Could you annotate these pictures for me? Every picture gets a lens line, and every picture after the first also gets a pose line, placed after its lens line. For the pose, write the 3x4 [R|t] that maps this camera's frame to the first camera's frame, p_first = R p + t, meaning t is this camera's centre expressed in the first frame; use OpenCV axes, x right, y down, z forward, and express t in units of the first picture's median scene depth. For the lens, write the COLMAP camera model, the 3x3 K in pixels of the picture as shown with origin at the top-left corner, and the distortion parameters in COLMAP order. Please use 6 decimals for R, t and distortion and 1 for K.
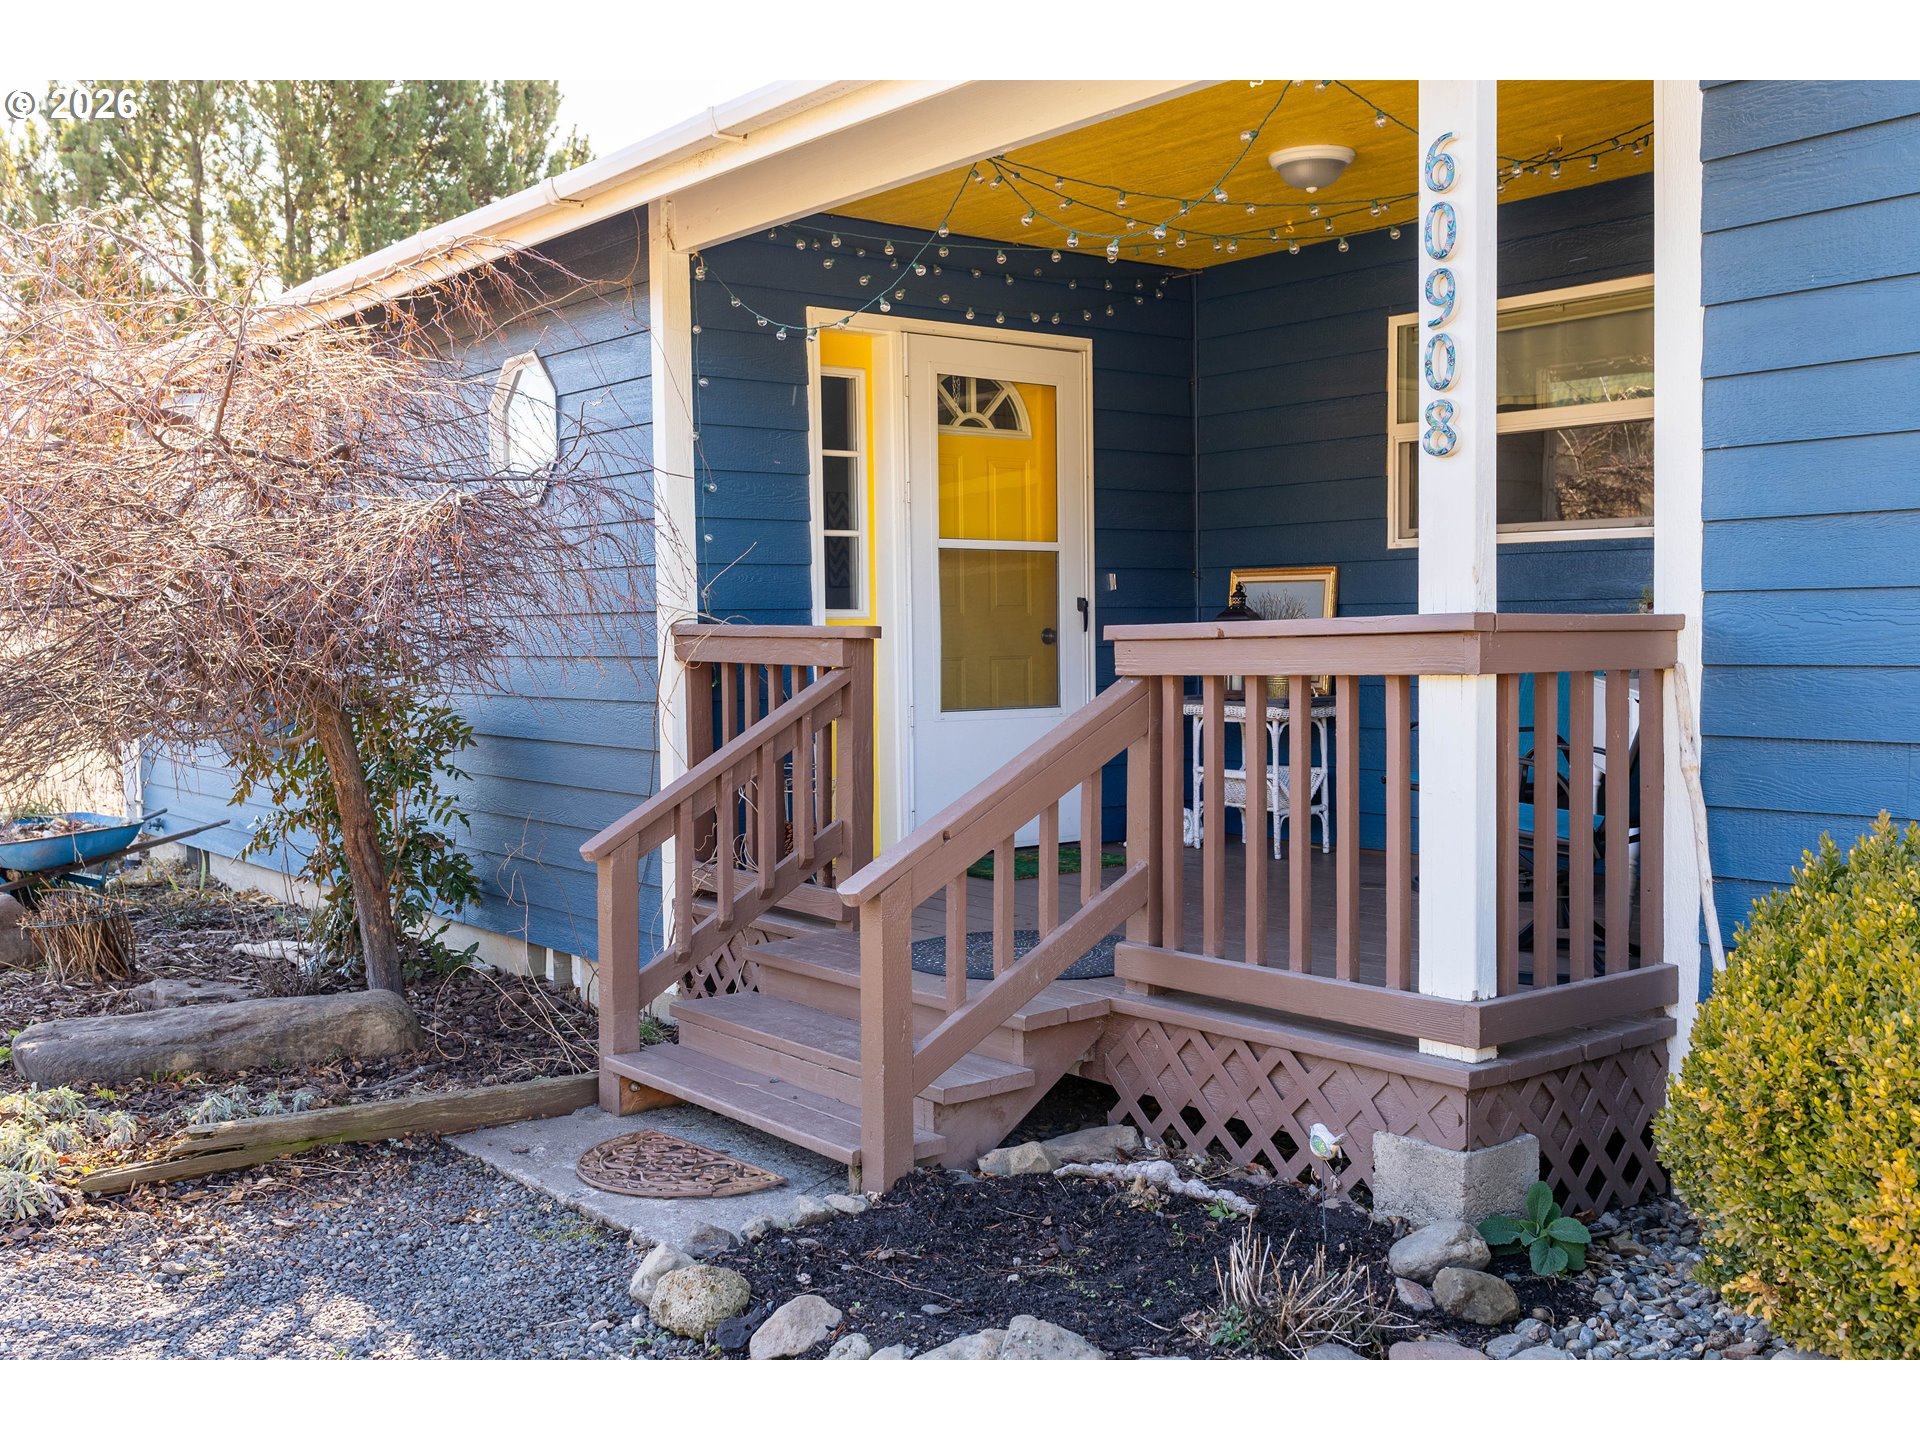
lens RADIAL K [[1839.4, 0, 960.0], [0, 1839.4, 720.0], [0, 0, 1]] dist [0.006126, -0.006066]
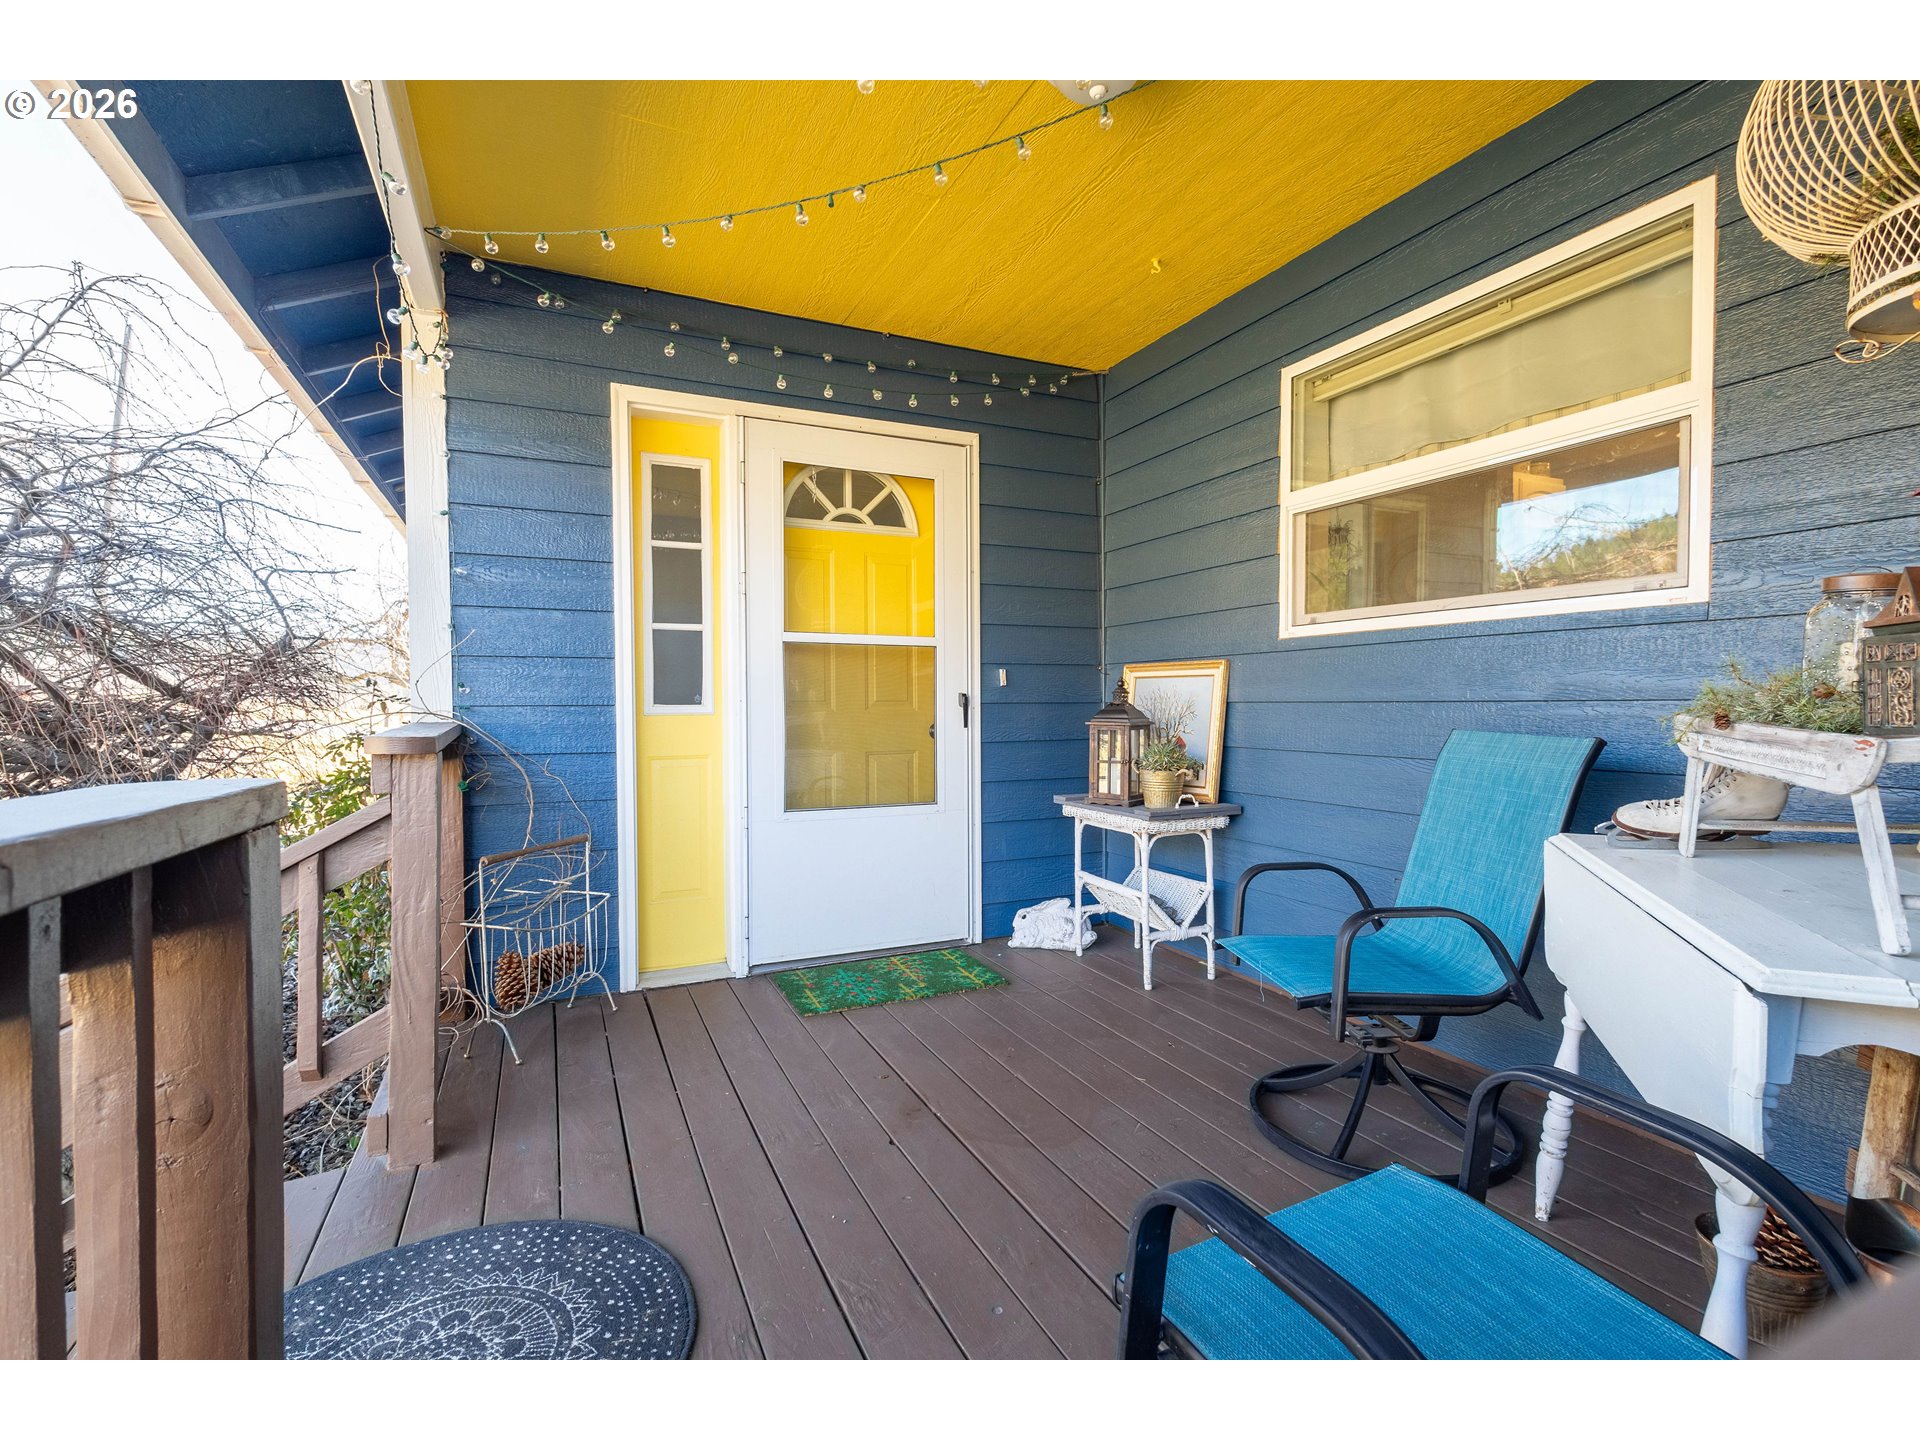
lens RADIAL K [[880.8, 0, 958.1], [0, 880.8, 725.3], [0, 0, 1]] dist [0.002122, -0.001095]
pose [[0.973132, 0.011527, -0.229957, 0.175843], [-0.016790, 0.999640, -0.020944, -0.040045], [0.229633, 0.024242, 0.972975, 0.548865]]
